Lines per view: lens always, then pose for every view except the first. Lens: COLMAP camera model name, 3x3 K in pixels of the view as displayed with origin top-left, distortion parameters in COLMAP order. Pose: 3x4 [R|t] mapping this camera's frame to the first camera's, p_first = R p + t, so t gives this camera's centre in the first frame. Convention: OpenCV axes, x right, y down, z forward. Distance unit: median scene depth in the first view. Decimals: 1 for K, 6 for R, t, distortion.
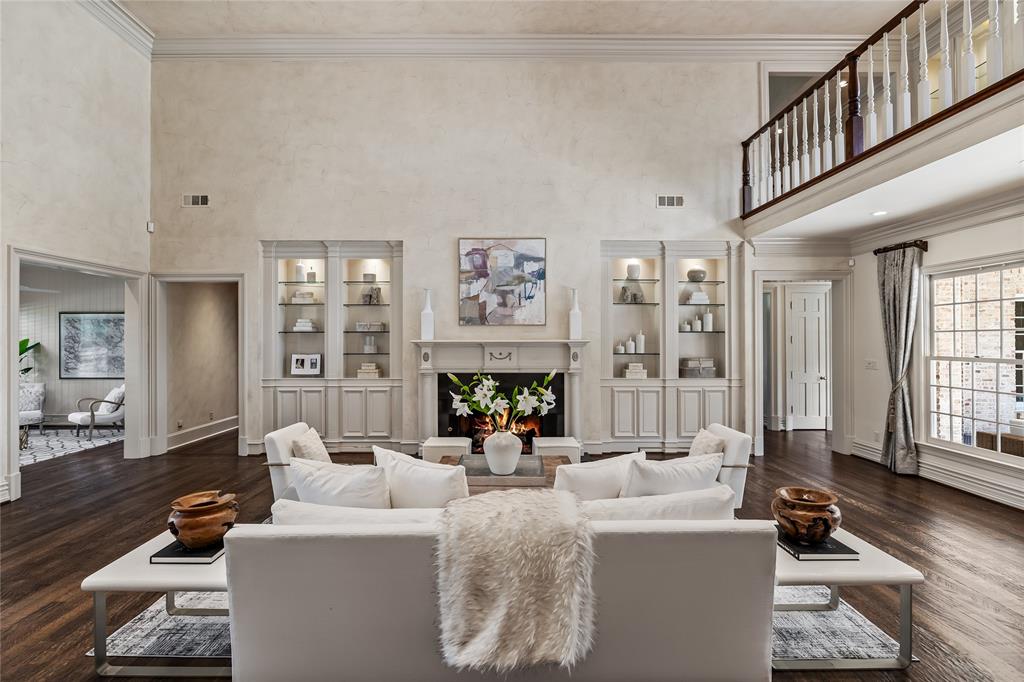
lens RADIAL K [[479.3, 0, 504.0], [0, 479.3, 337.5], [0, 0, 1]] dist [-0.003065, -0.000201]
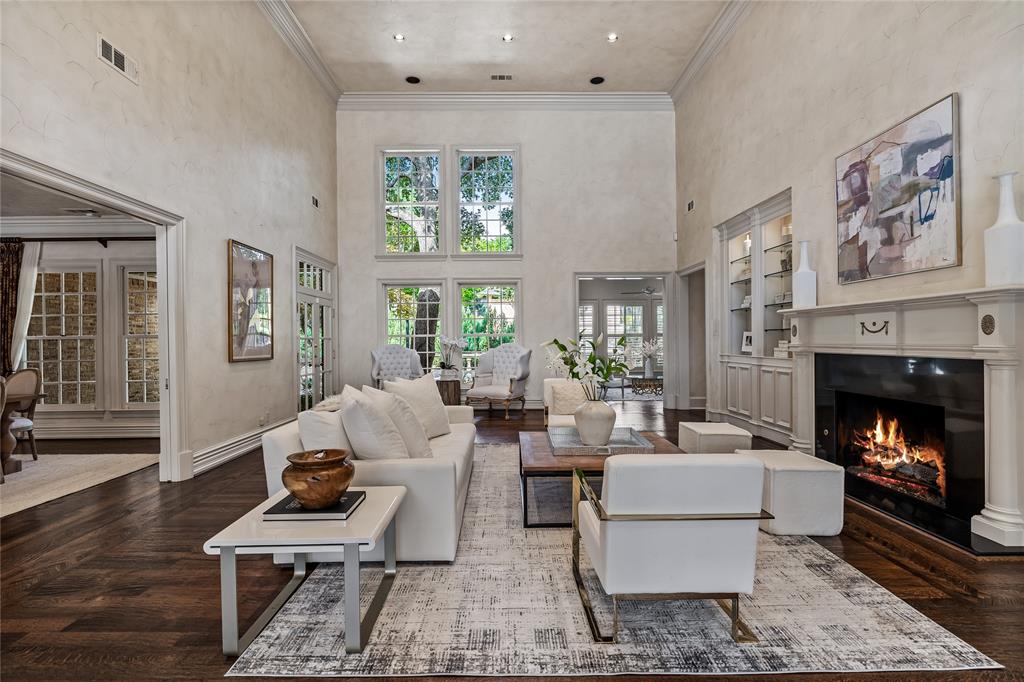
lens RADIAL K [[479.3, 0, 504.0], [0, 479.3, 337.5], [0, 0, 1]] dist [-0.003065, -0.000201]
pose [[0.005967, -0.002497, -0.999979, 0.588458], [0.010743, 0.999939, -0.002433, 0.047036], [0.999924, -0.010729, 0.005993, 0.517864]]
